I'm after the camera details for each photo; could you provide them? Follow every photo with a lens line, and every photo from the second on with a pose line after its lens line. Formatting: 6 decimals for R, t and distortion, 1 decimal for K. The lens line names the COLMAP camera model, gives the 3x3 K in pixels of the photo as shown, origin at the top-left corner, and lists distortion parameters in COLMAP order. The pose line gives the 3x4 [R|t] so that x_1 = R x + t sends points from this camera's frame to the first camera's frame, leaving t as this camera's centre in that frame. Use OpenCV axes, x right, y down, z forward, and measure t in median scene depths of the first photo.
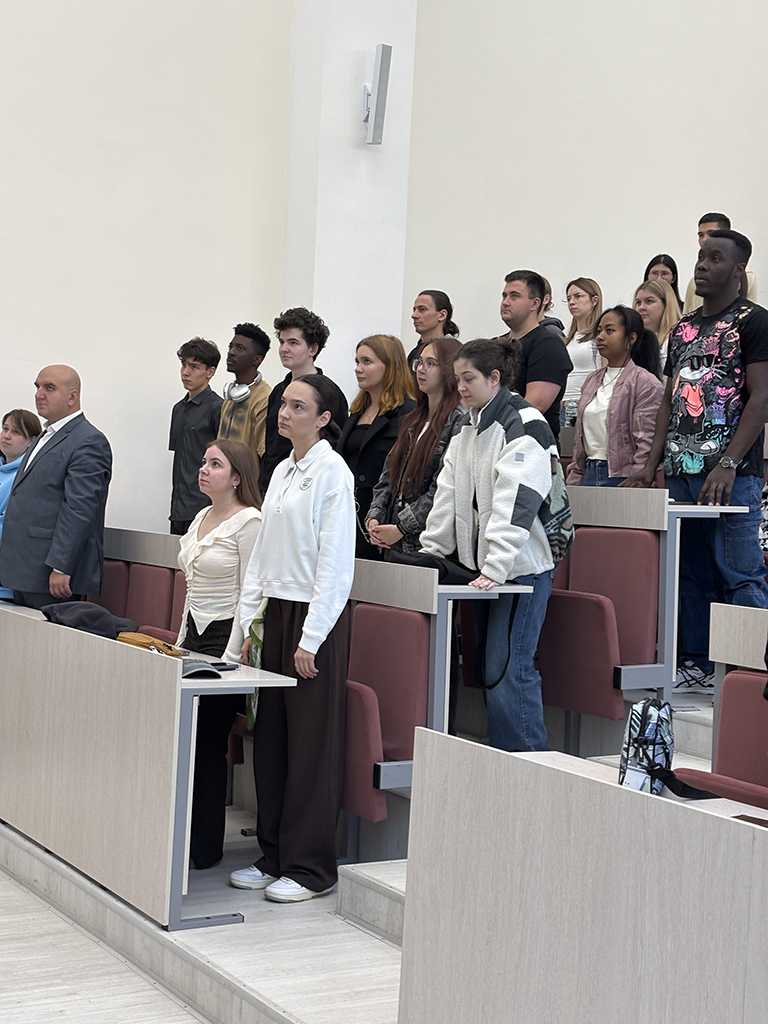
lens RADIAL K [[1533.9, 0, 368.6], [0, 1533.9, 525.5], [0, 0, 1]] dist [0.223226, -0.930031]
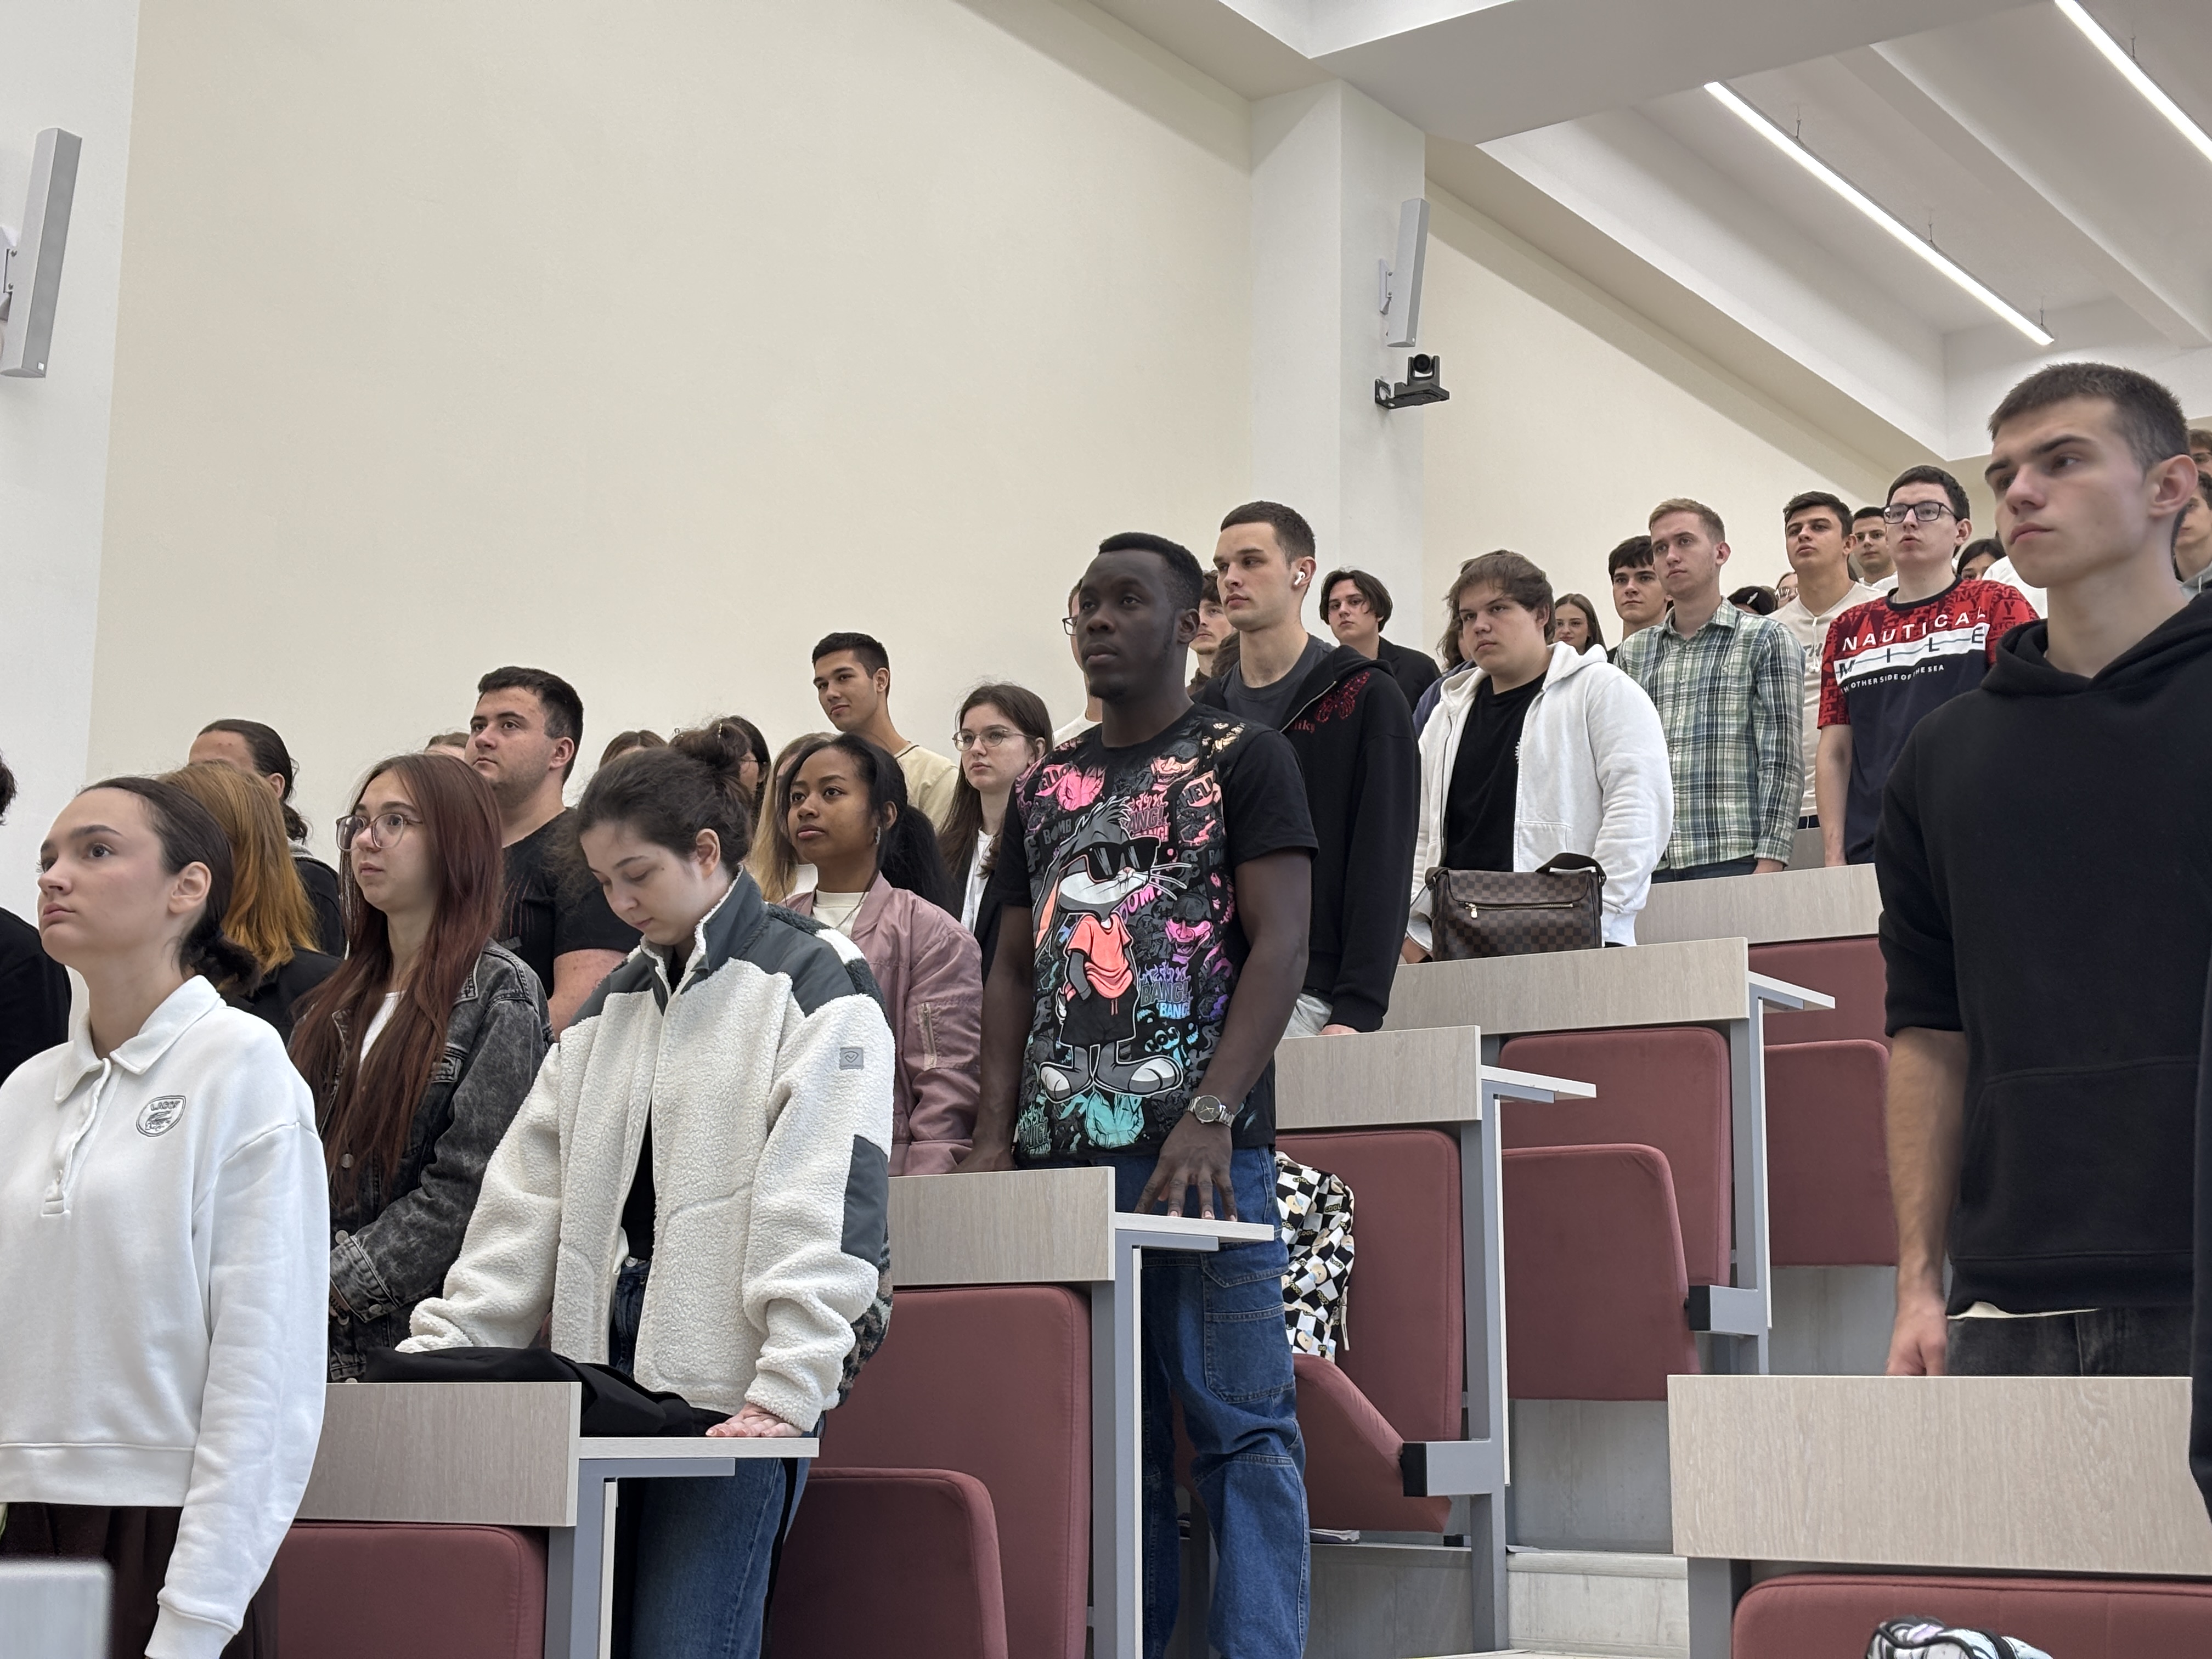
lens RADIAL K [[3313.5, 0, 1280.2], [0, 3313.5, 831.2], [0, 0, 1]] dist [0.223226, -0.930031]
pose [[0.900307, 0.040271, 0.433388, -0.109429], [0.043896, 0.982233, -0.182459, 0.040892], [-0.433036, 0.183293, 0.882544, 0.253429]]
